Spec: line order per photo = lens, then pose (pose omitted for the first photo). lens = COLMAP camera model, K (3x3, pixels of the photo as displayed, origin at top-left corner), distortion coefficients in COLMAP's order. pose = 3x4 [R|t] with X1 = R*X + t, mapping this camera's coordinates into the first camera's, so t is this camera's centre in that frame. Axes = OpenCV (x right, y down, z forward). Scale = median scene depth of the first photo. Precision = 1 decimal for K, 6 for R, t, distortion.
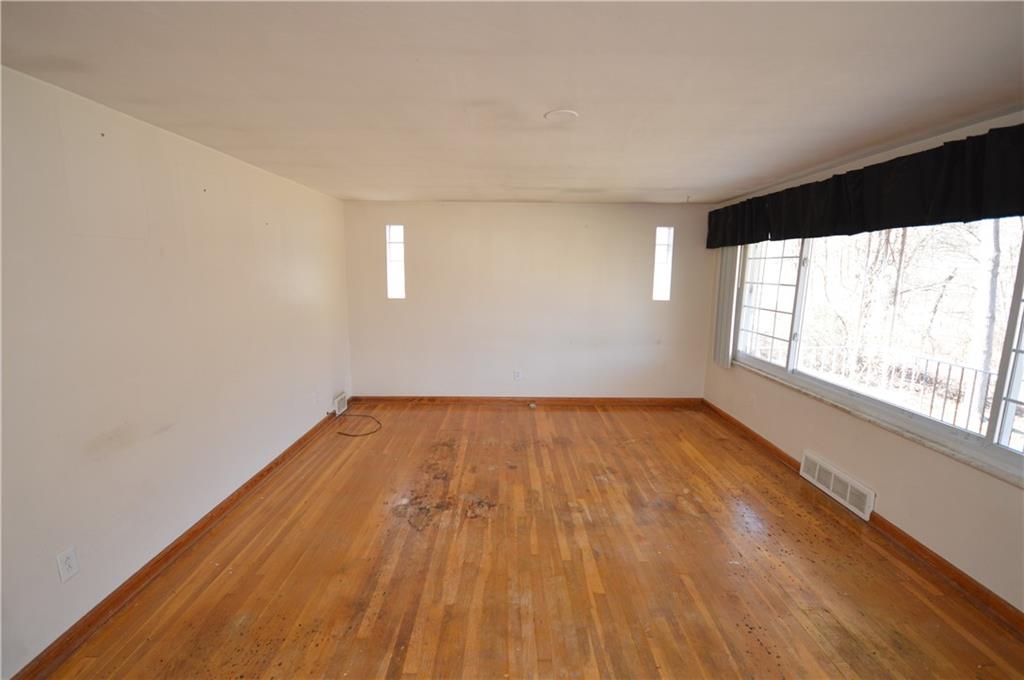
lens RADIAL K [[453.3, 0, 510.1], [0, 453.3, 344.1], [0, 0, 1]] dist [0.004665, -0.008381]
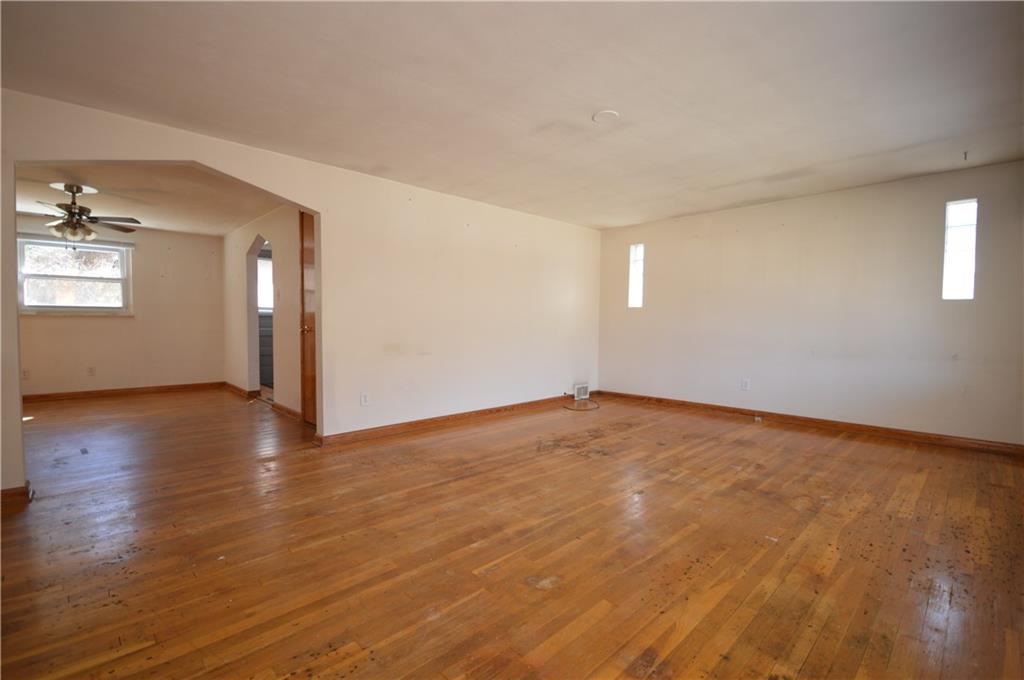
lens RADIAL K [[453.3, 0, 509.5], [0, 453.3, 345.5], [0, 0, 1]] dist [0.004665, -0.008381]
pose [[0.688015, 0.030946, -0.725036, 0.595508], [-0.117560, 0.990647, -0.069275, 0.182112], [0.716111, 0.132897, 0.685218, -0.002153]]
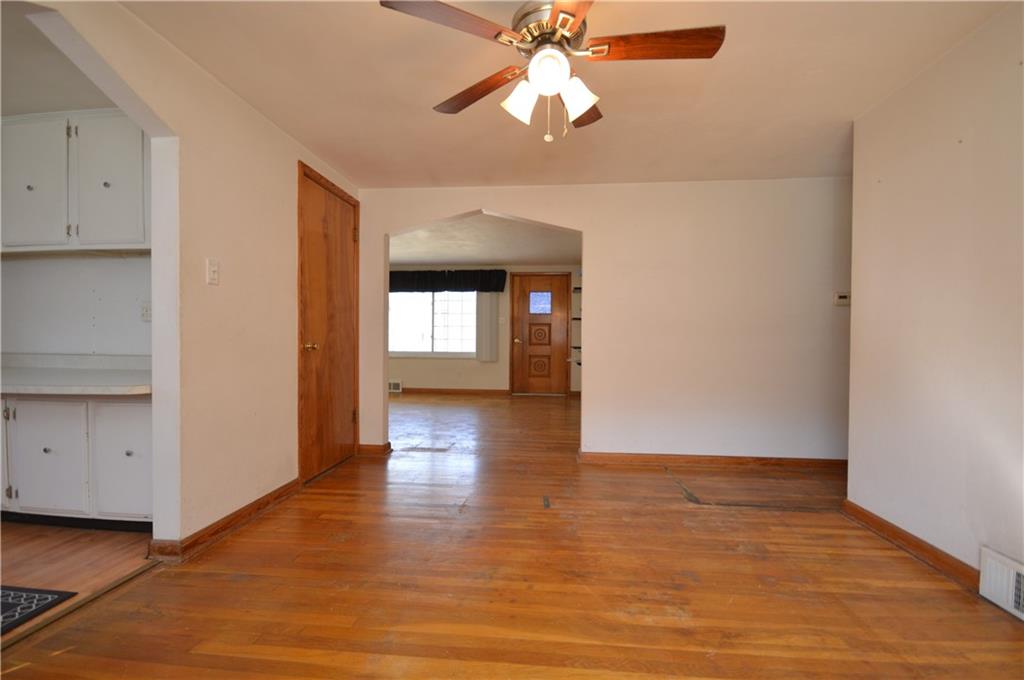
lens RADIAL K [[453.3, 0, 510.2], [0, 453.3, 343.7], [0, 0, 1]] dist [0.004665, -0.008381]
pose [[0.101402, -0.018676, 0.994670, -1.797803], [0.151812, 0.988405, 0.003081, 0.165495], [-0.983194, 0.150691, 0.103061, -0.021242]]
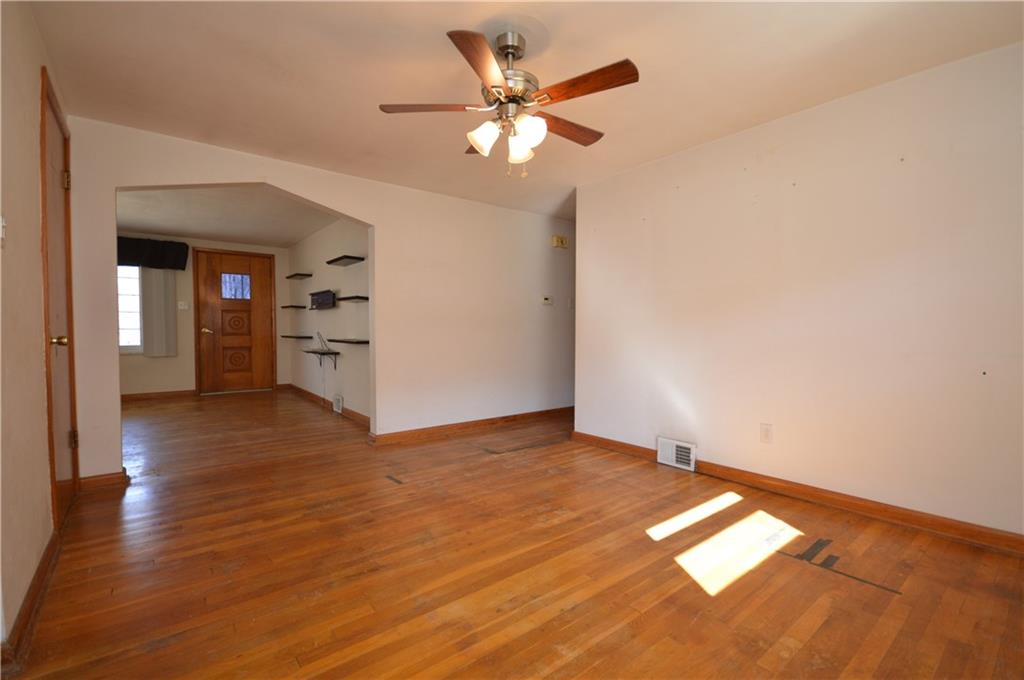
lens RADIAL K [[453.3, 0, 511.2], [0, 453.3, 343.4], [0, 0, 1]] dist [0.004665, -0.008381]
pose [[-0.619402, -0.035656, 0.784264, -1.809785], [0.115539, 0.983950, 0.135986, 0.100351], [-0.776525, 0.174843, -0.605341, 0.381083]]
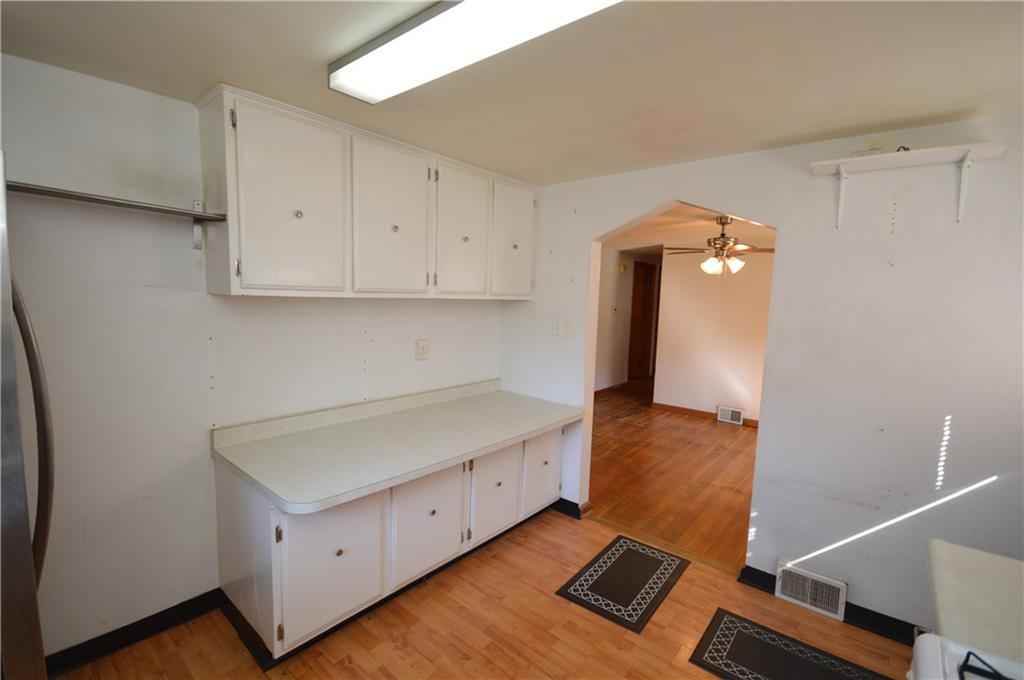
lens RADIAL K [[453.3, 0, 511.9], [0, 453.3, 345.0], [0, 0, 1]] dist [0.004665, -0.008381]
pose [[-0.762426, -0.105394, 0.638435, -1.696176], [0.064151, 0.969474, 0.236652, -0.221186], [-0.643888, 0.221386, -0.732391, 1.326463]]
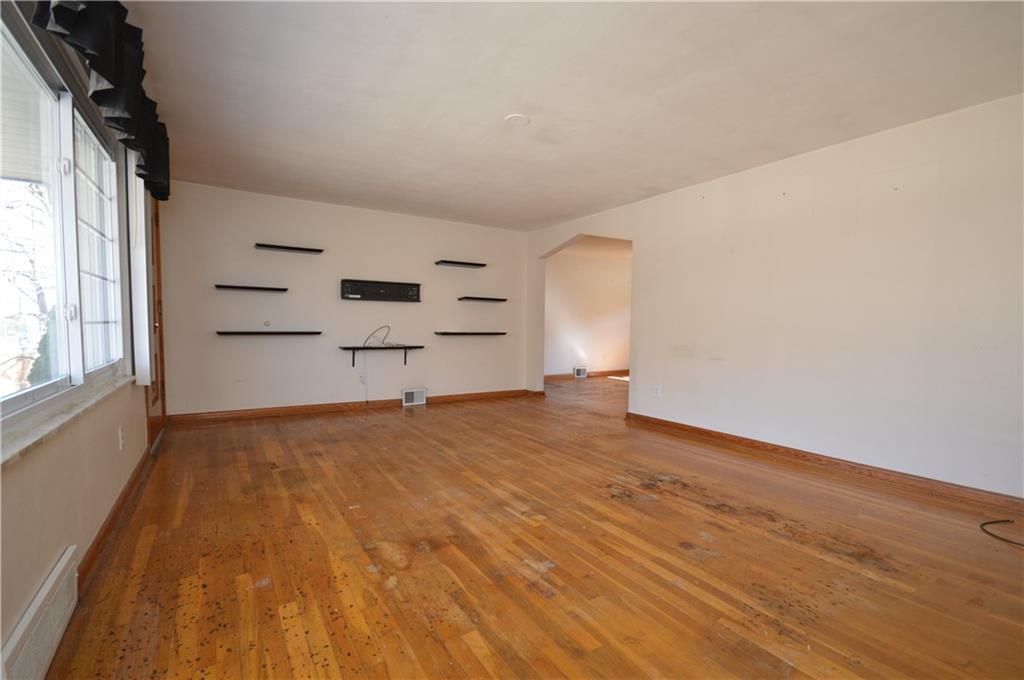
lens RADIAL K [[453.3, 0, 509.6], [0, 453.3, 345.0], [0, 0, 1]] dist [0.004665, -0.008381]
pose [[-0.847095, 0.006828, -0.531397, 0.567686], [-0.103815, 0.978527, 0.178064, -0.060660], [0.521203, 0.206004, -0.828197, 1.497230]]
